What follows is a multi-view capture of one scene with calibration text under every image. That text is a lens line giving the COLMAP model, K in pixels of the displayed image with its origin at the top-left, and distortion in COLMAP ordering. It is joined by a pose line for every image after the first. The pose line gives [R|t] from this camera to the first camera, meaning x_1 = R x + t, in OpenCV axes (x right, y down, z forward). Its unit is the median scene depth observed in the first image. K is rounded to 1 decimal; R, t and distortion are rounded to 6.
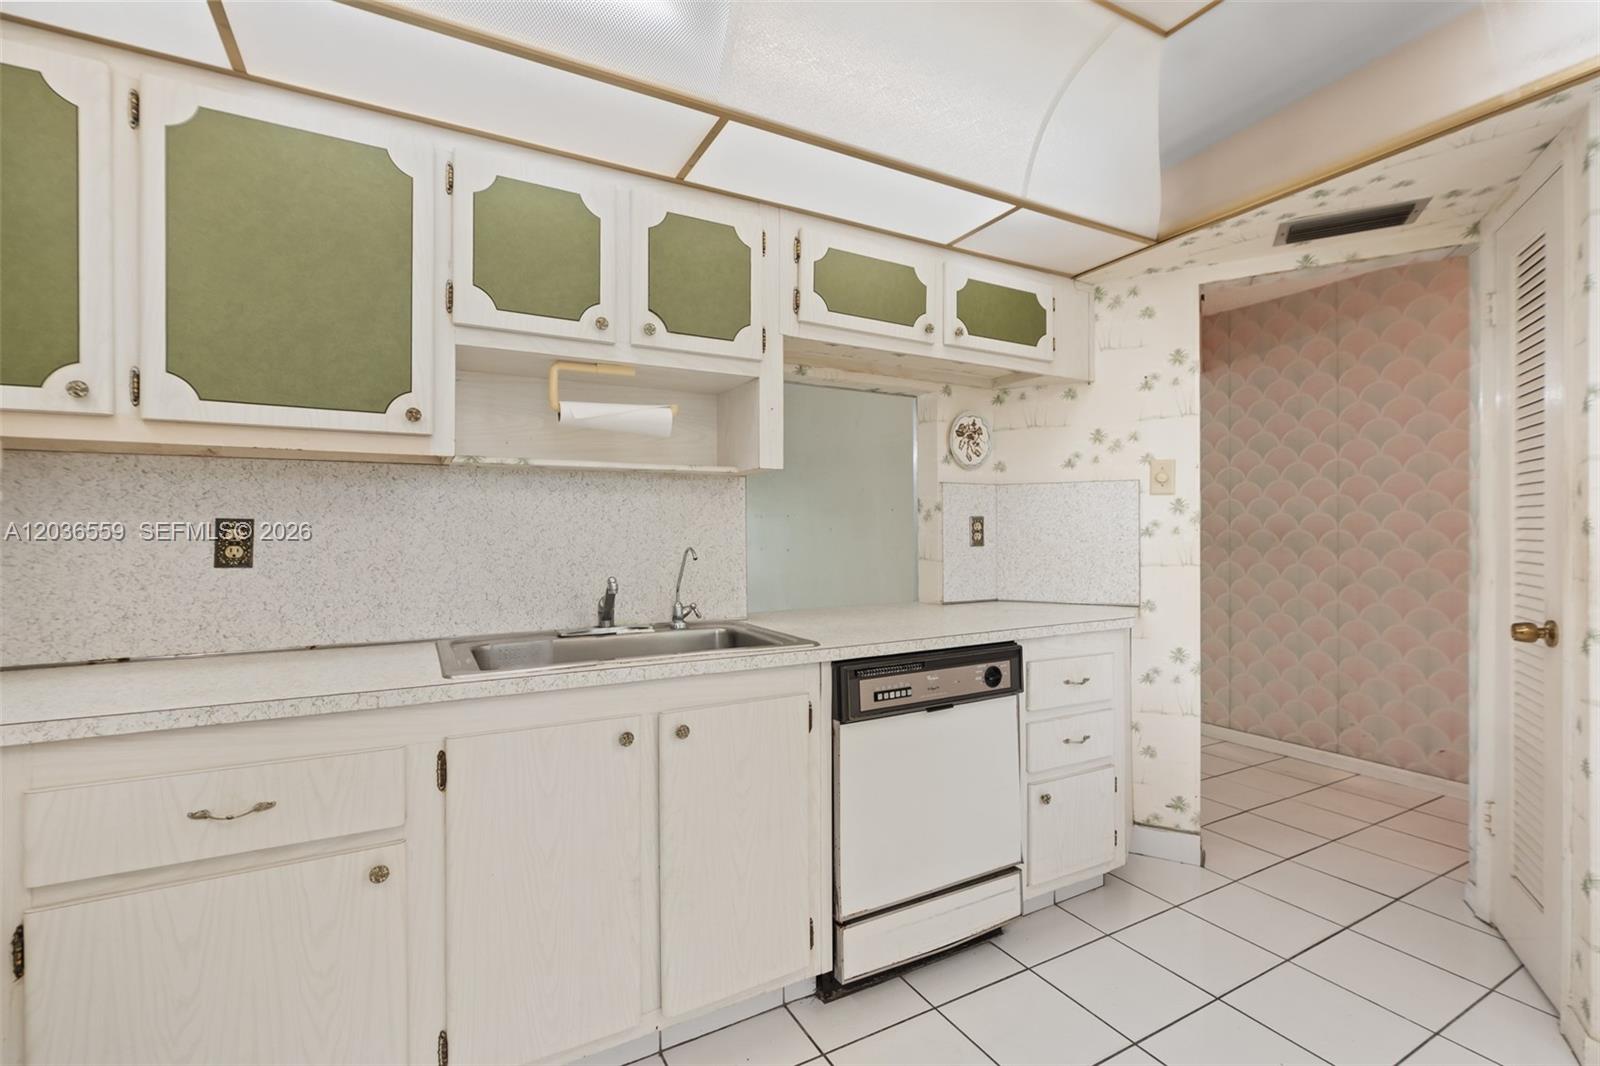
lens RADIAL K [[746.1, 0, 800.0], [0, 746.1, 533.0], [0, 0, 1]] dist [-0.000200, 0.000036]
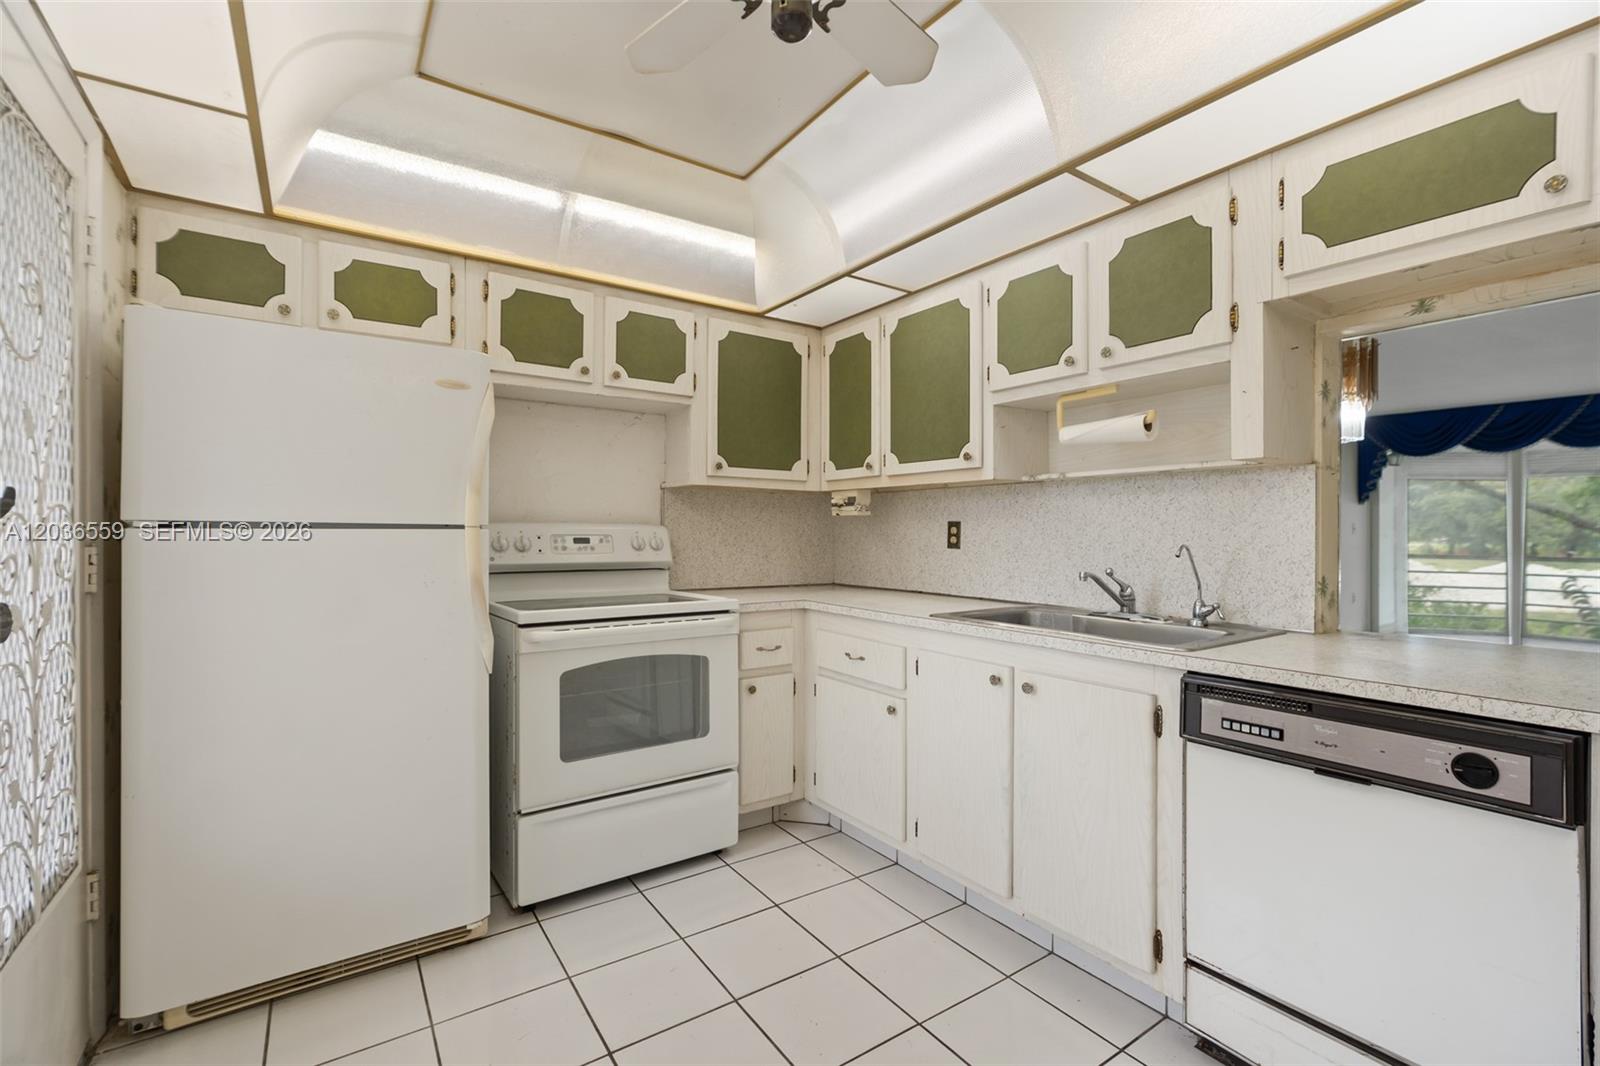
lens RADIAL K [[708.4, 0, 802.7], [0, 708.4, 539.4], [0, 0, 1]] dist [-0.014528, 0.007298]
pose [[0.078909, 0.016027, -0.996753, 0.823088], [-0.001541, 0.999872, 0.015955, -0.002063], [0.996881, 0.000277, 0.078924, 0.438130]]
